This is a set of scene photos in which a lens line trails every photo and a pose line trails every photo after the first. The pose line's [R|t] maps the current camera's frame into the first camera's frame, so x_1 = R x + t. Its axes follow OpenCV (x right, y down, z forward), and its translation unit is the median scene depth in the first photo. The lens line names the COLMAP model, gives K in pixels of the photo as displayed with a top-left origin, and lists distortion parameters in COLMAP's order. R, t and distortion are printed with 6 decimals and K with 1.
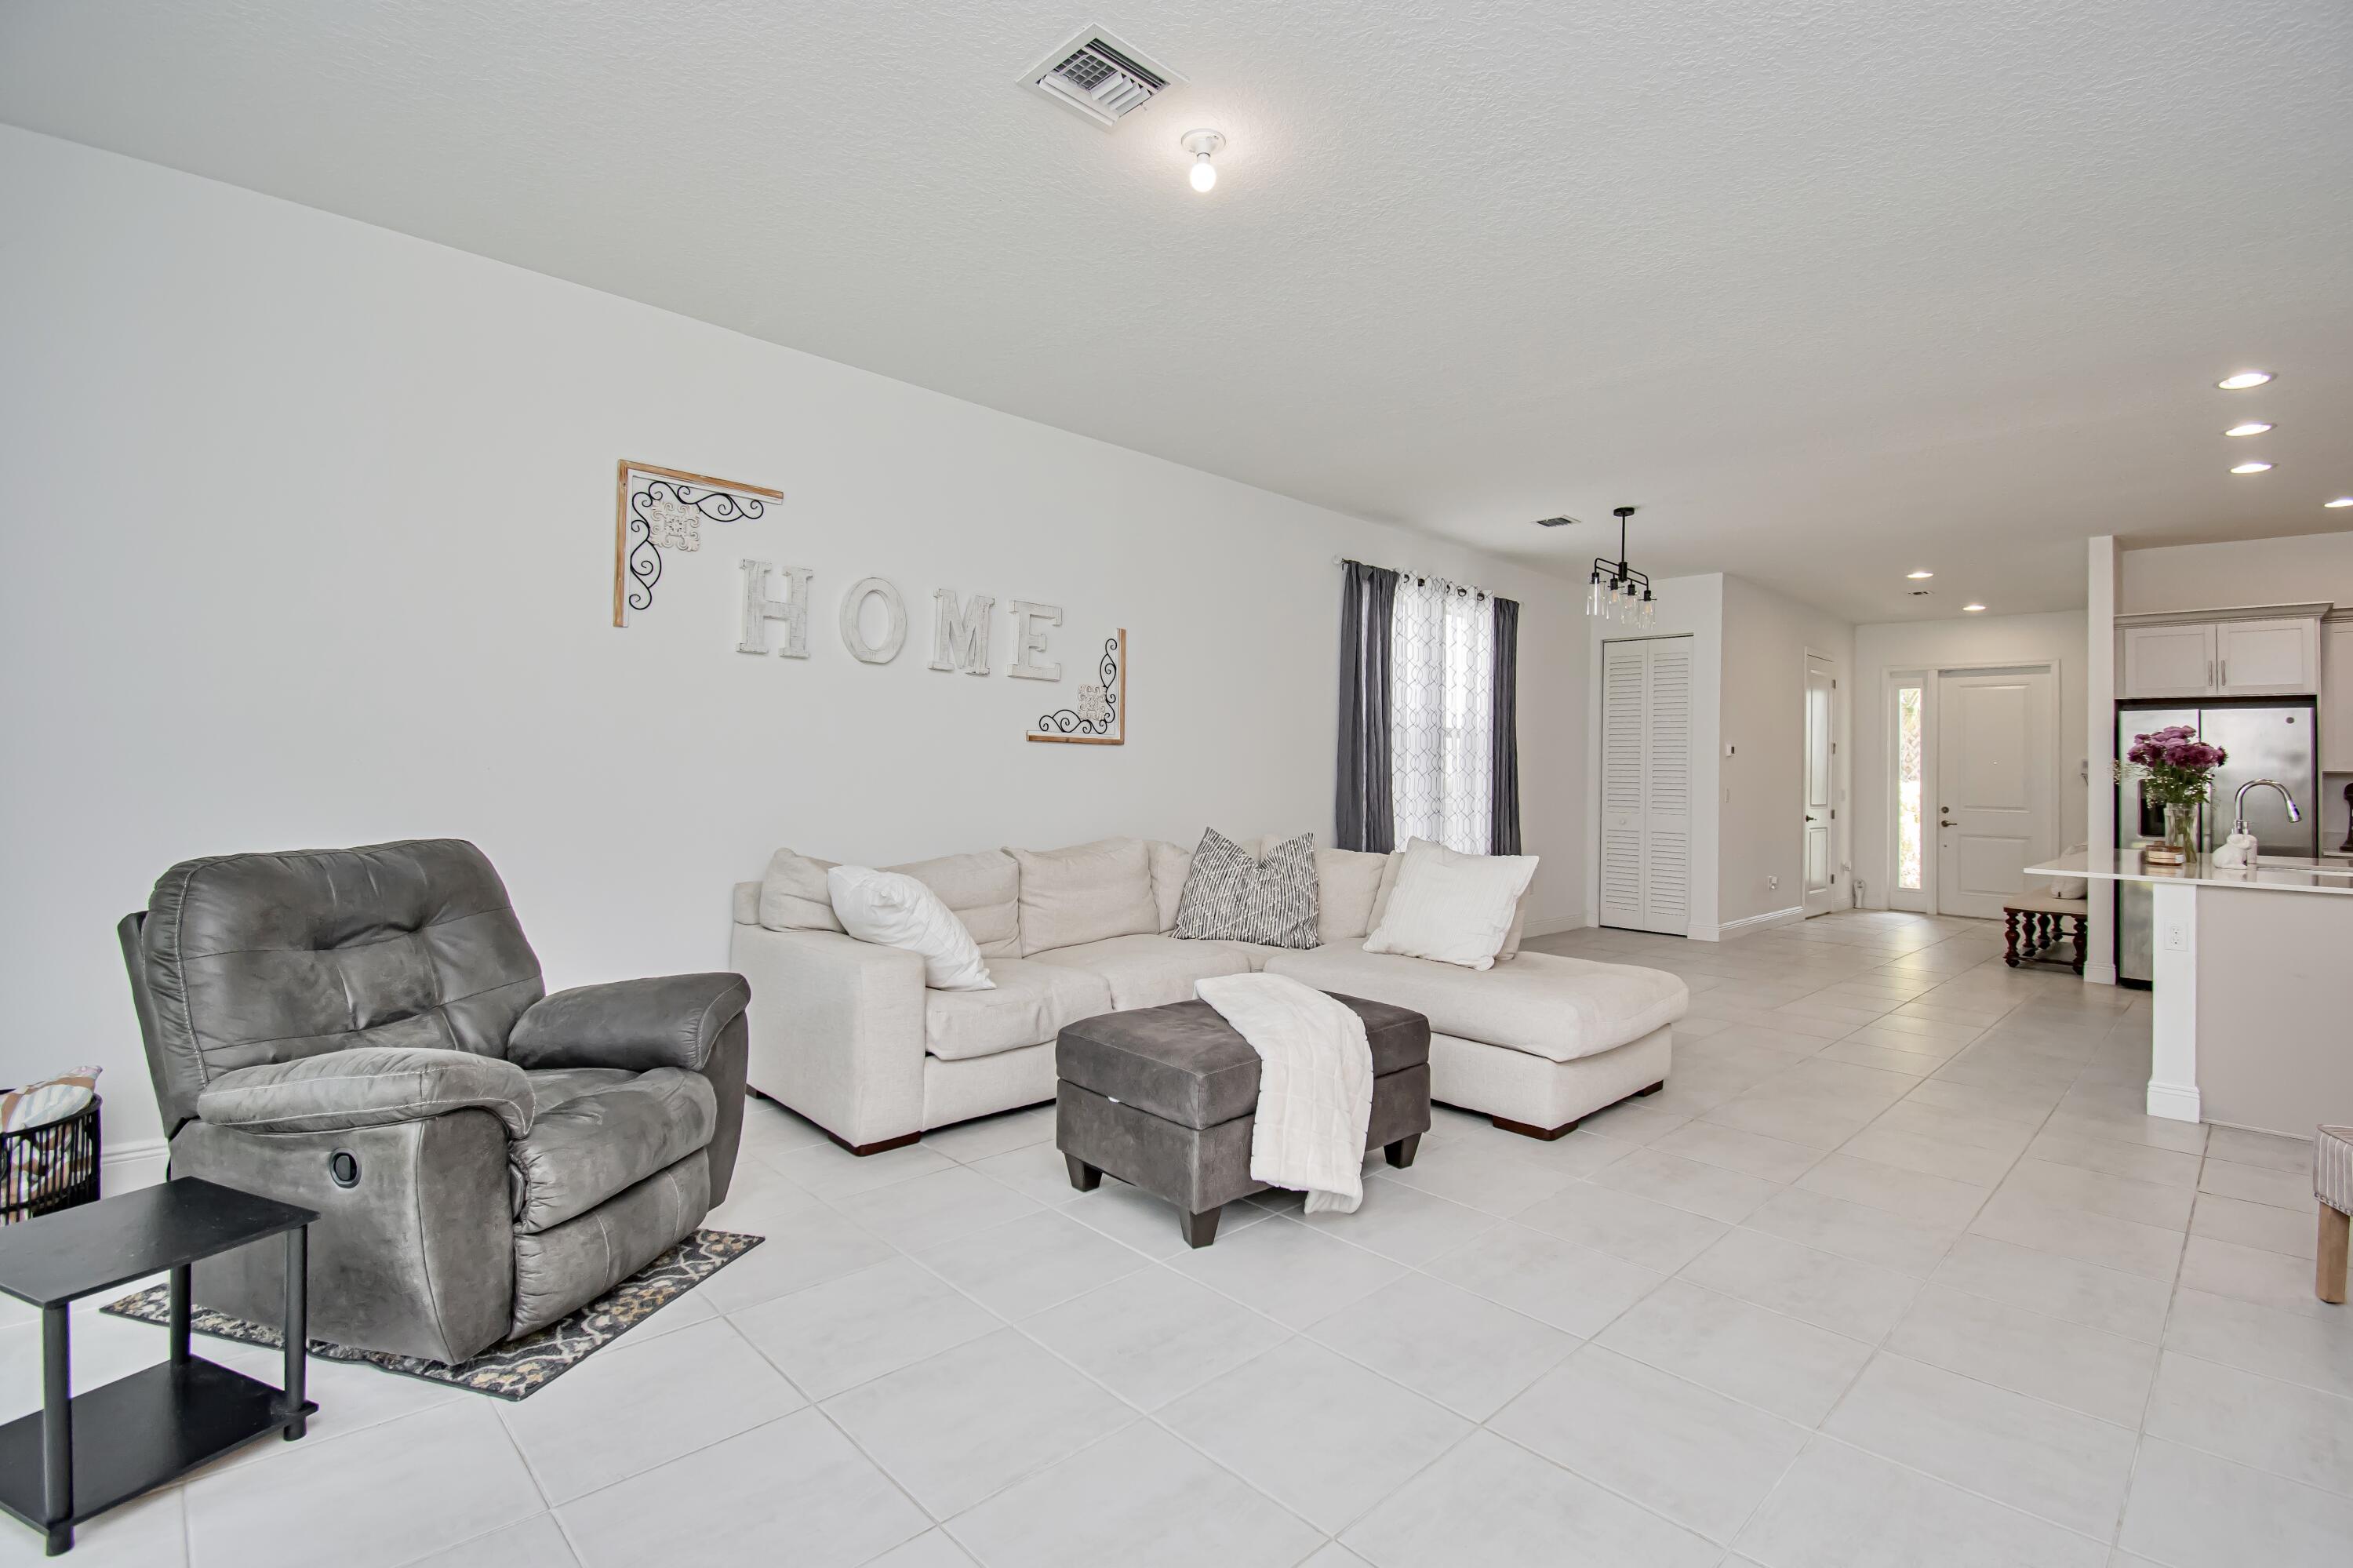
lens RADIAL K [[1053.1, 0, 1186.3], [0, 1053.1, 785.3], [0, 0, 1]] dist [0.025960, -0.028543]
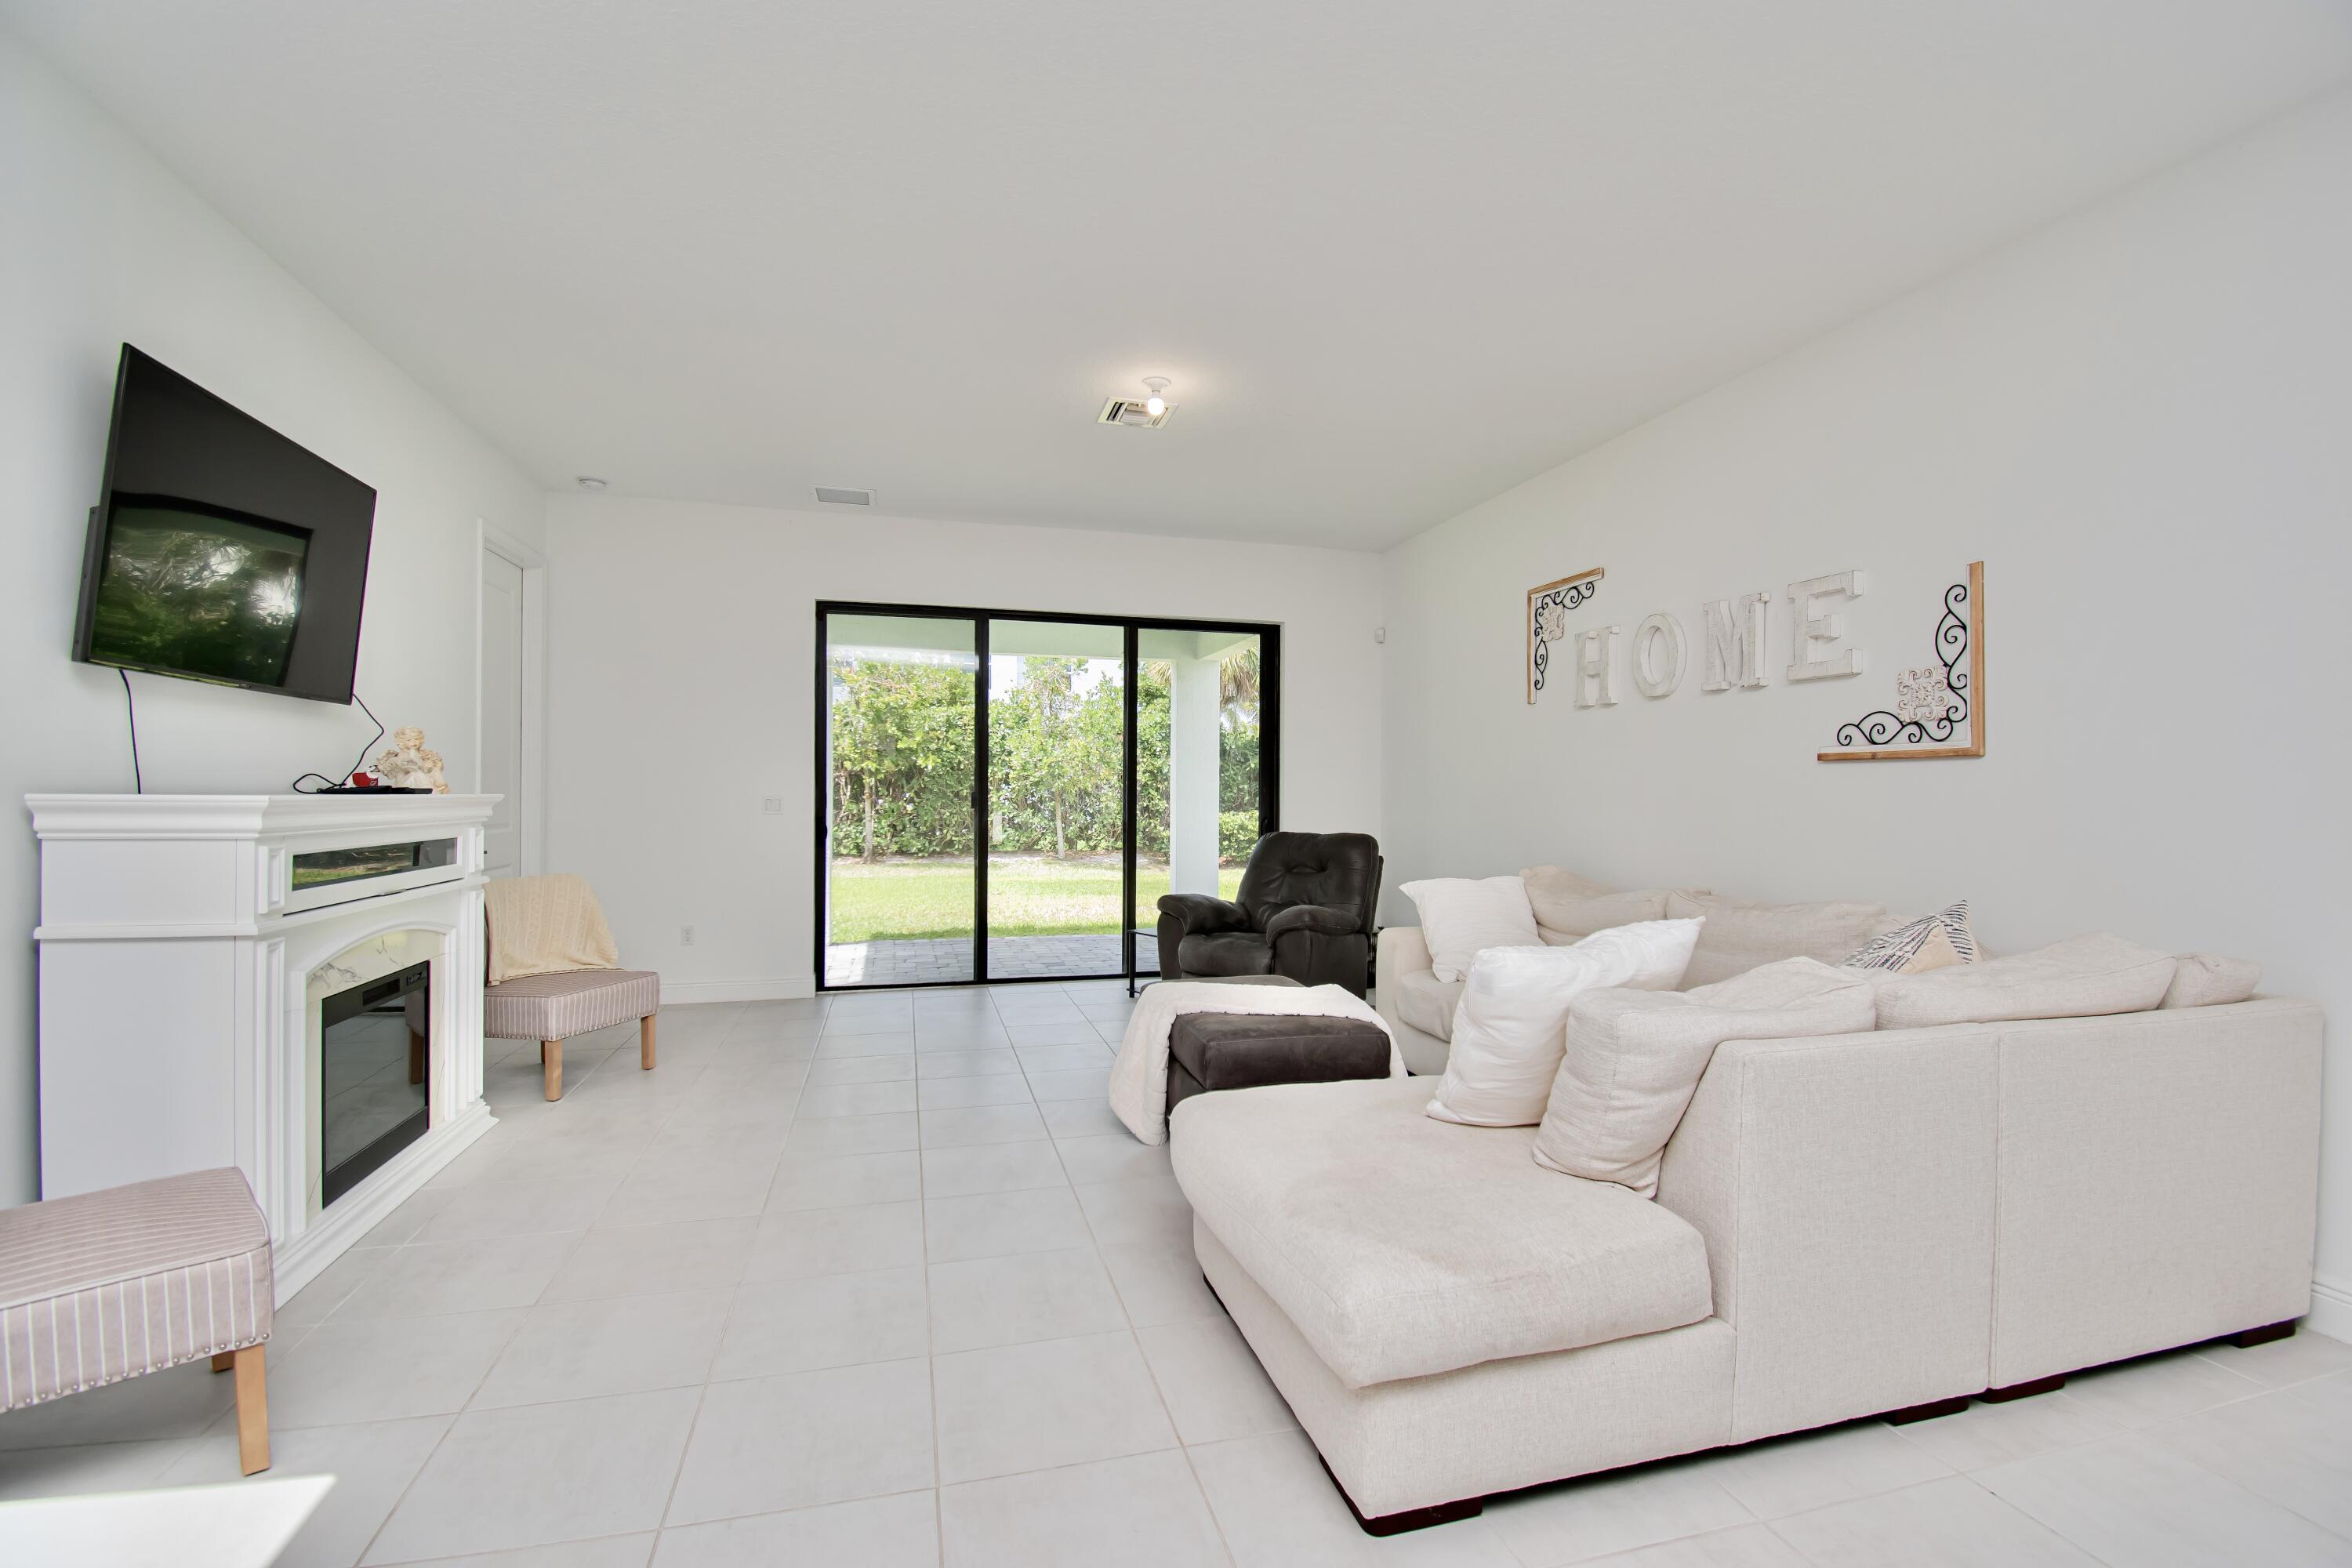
lens RADIAL K [[1052.7, 0, 1185.8], [0, 1052.7, 785.3], [0, 0, 1]] dist [0.025960, -0.028543]
pose [[-0.481680, -0.029633, -0.875846, 0.678224], [-0.030836, 0.999382, -0.016854, 0.001393], [0.875804, 0.018890, -0.482296, 0.905741]]
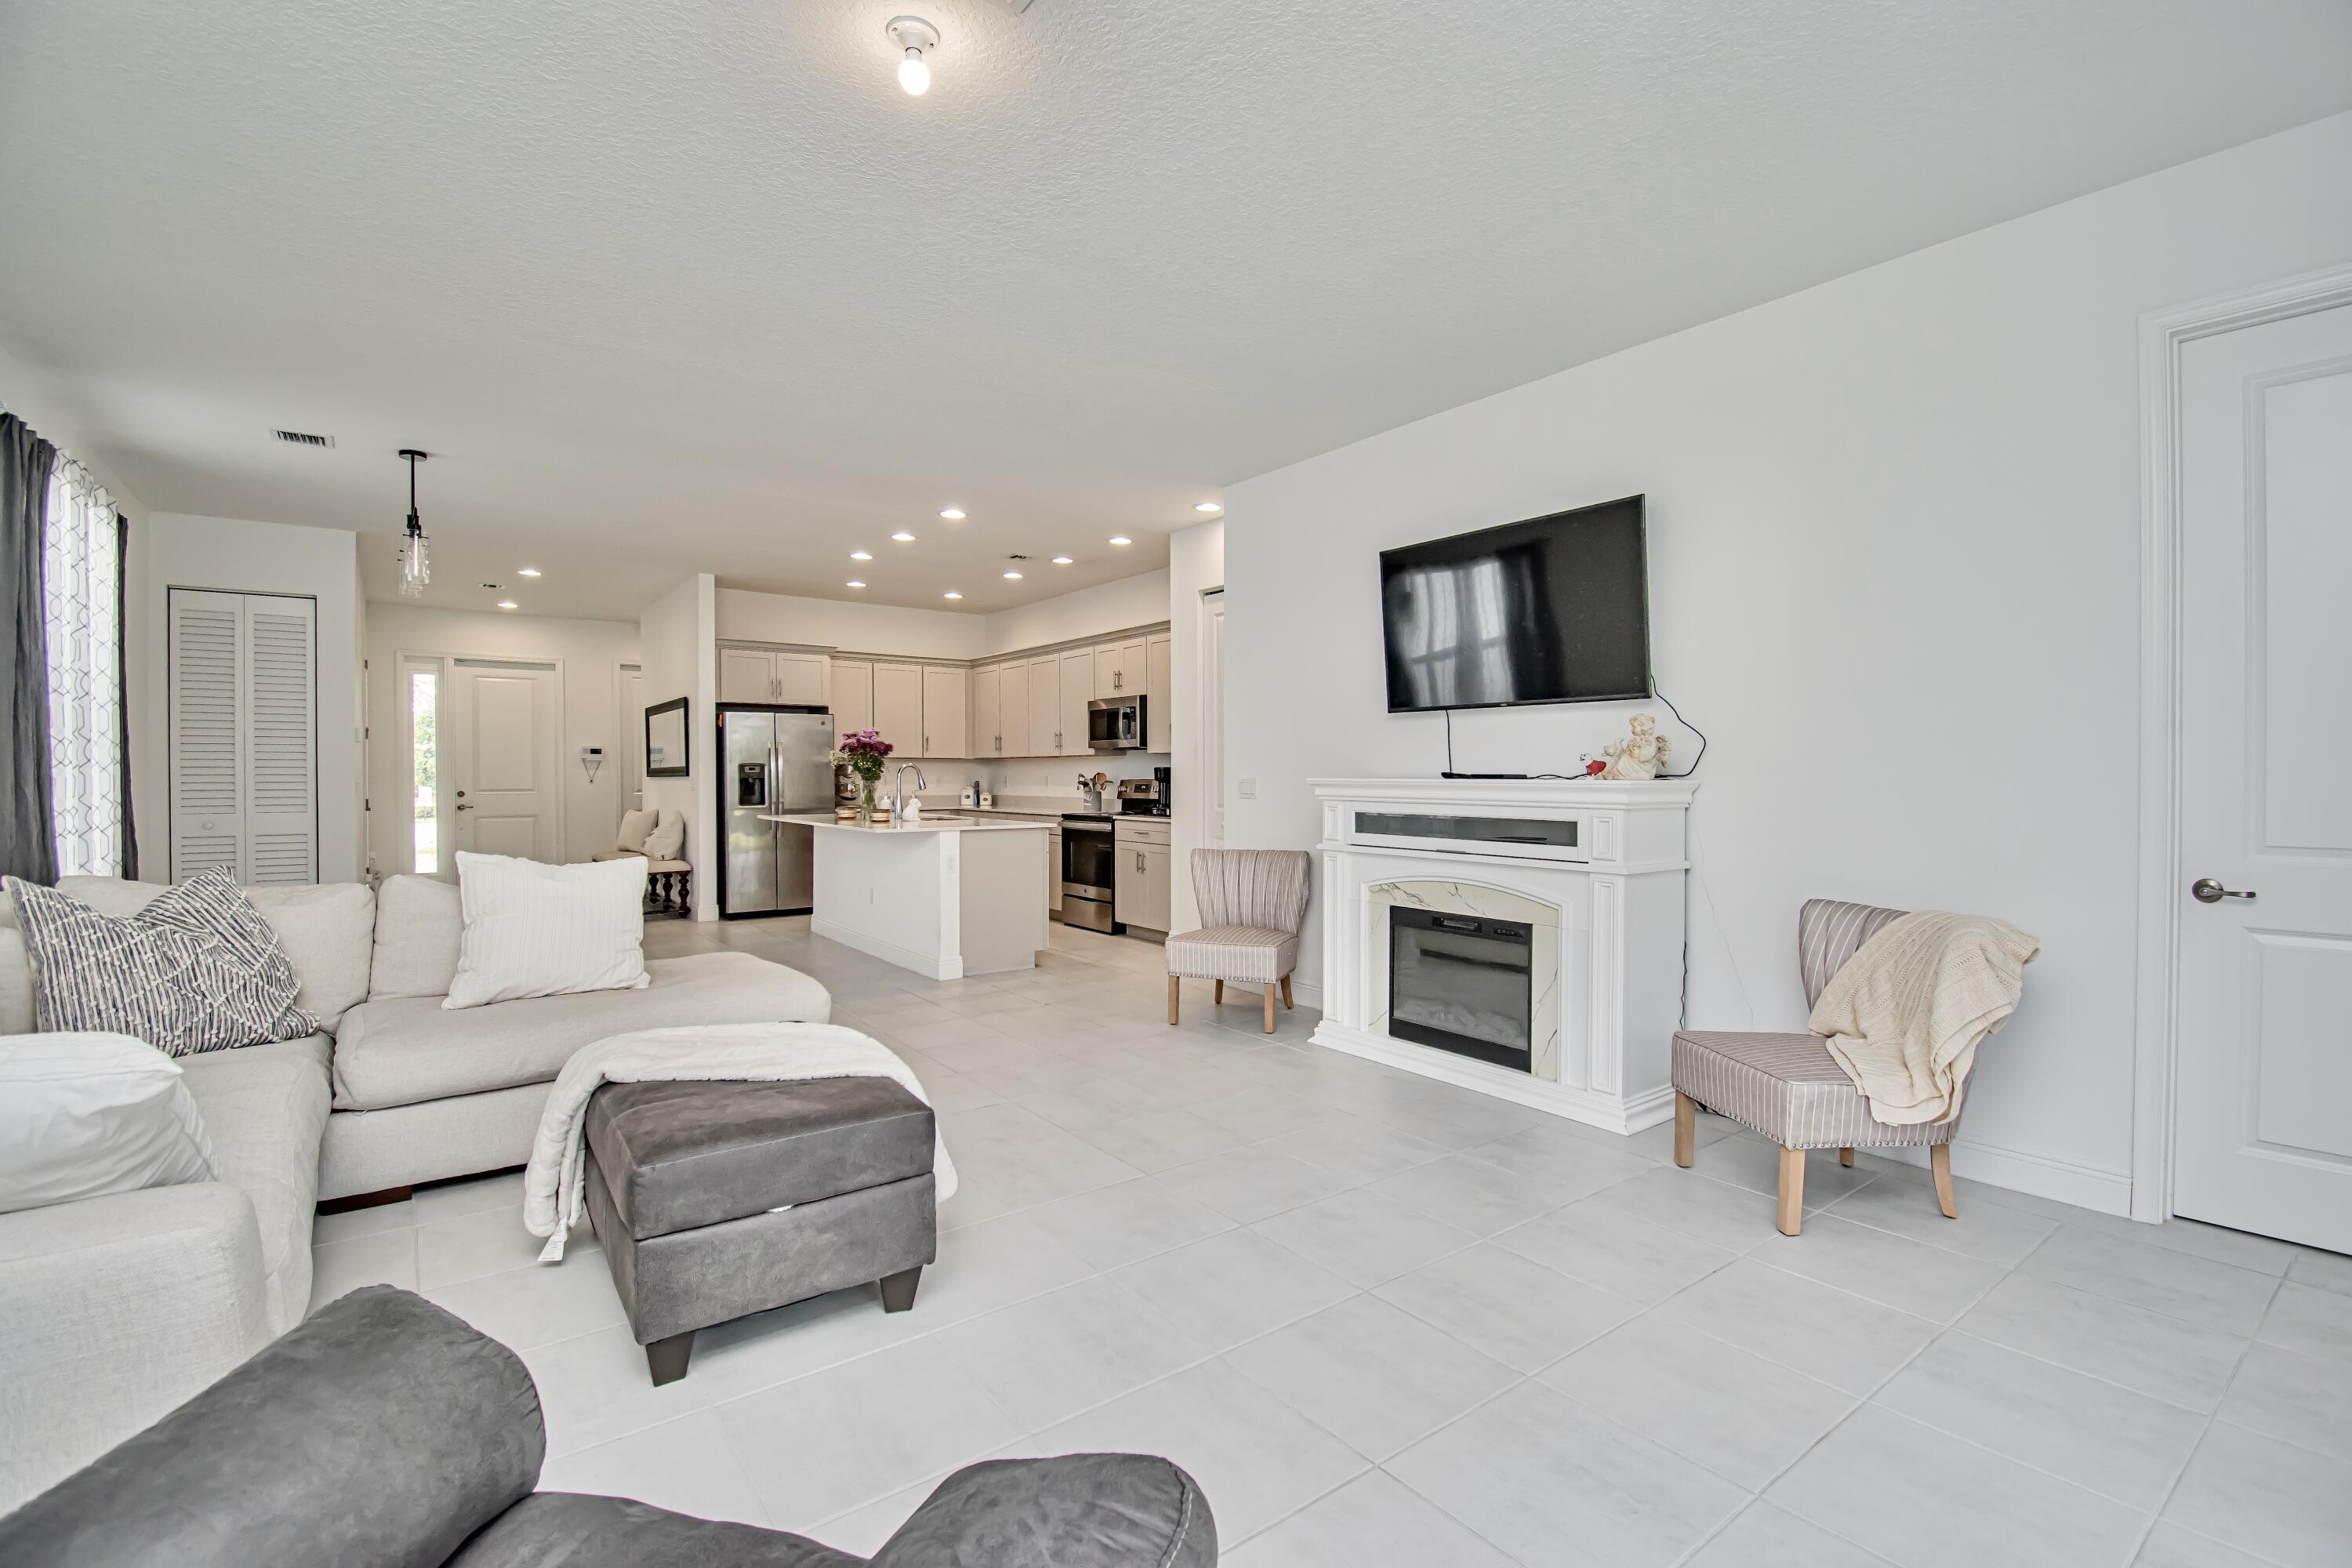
lens RADIAL K [[1052.7, 0, 1185.8], [0, 1052.7, 785.3], [0, 0, 1]] dist [0.025960, -0.028543]
pose [[0.123372, -0.031566, 0.991858, -0.431936], [0.014760, 0.999442, 0.029971, -0.011616], [-0.992251, 0.010942, 0.123769, 0.335325]]
